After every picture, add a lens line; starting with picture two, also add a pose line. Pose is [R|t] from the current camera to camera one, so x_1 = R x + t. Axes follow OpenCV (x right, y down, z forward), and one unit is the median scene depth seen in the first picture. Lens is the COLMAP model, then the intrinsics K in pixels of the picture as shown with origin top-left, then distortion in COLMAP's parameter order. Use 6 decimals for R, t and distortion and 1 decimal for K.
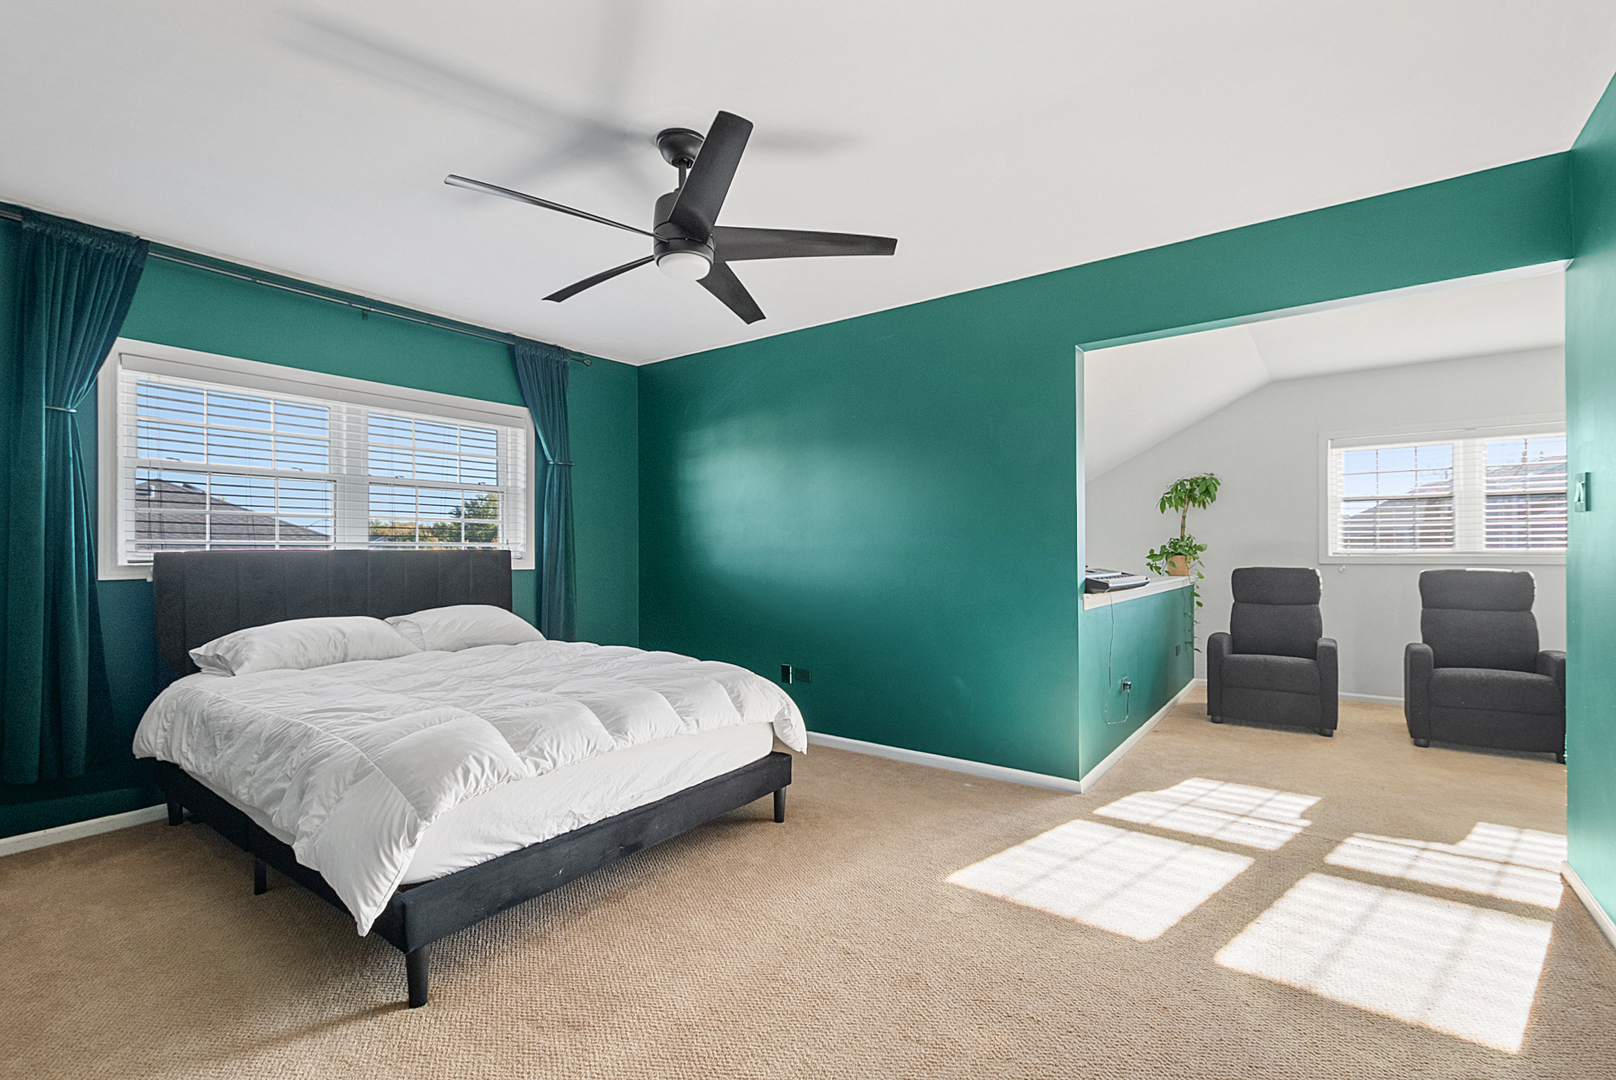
lens RADIAL K [[710.1, 0, 811.3], [0, 710.1, 551.8], [0, 0, 1]] dist [0.000315, 0.000194]
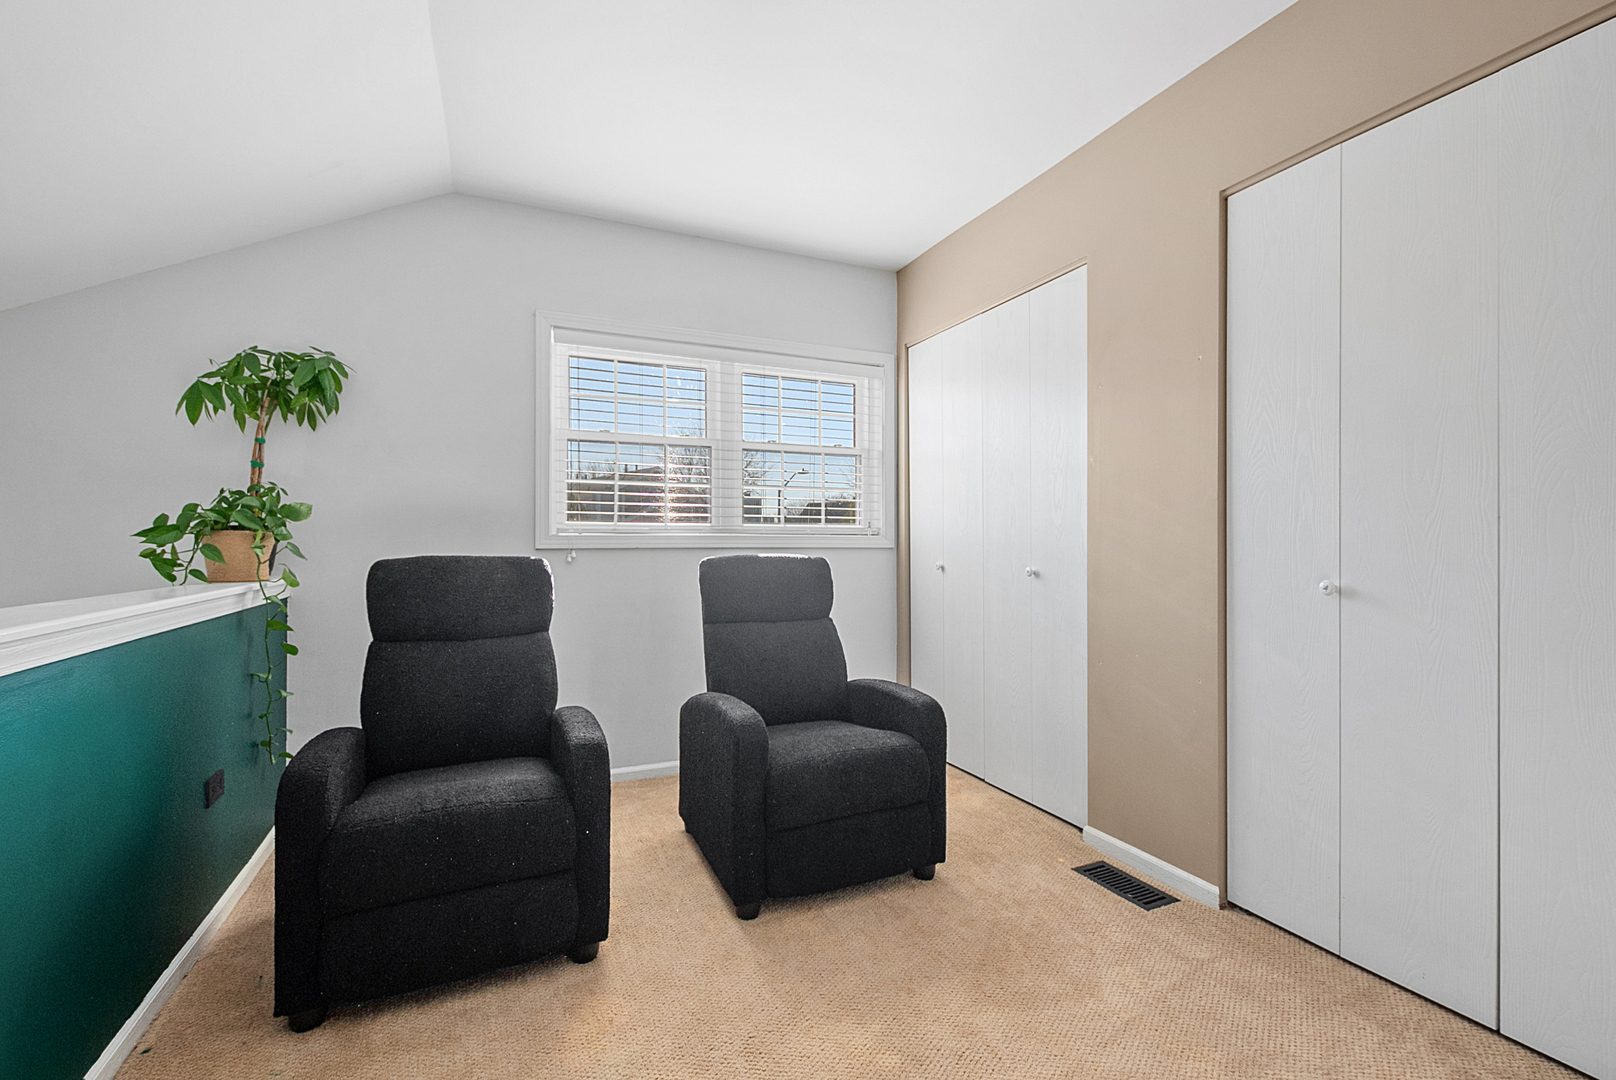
lens RADIAL K [[679.2, 0, 808.0], [0, 679.2, 540.0], [0, 0, 1]] dist [0.002897, 0.000193]
pose [[0.478497, 0.000479, 0.878089, 0.339967], [-0.003995, 0.999991, 0.001631, 0.008657], [-0.878080, -0.004289, 0.478495, 0.541212]]
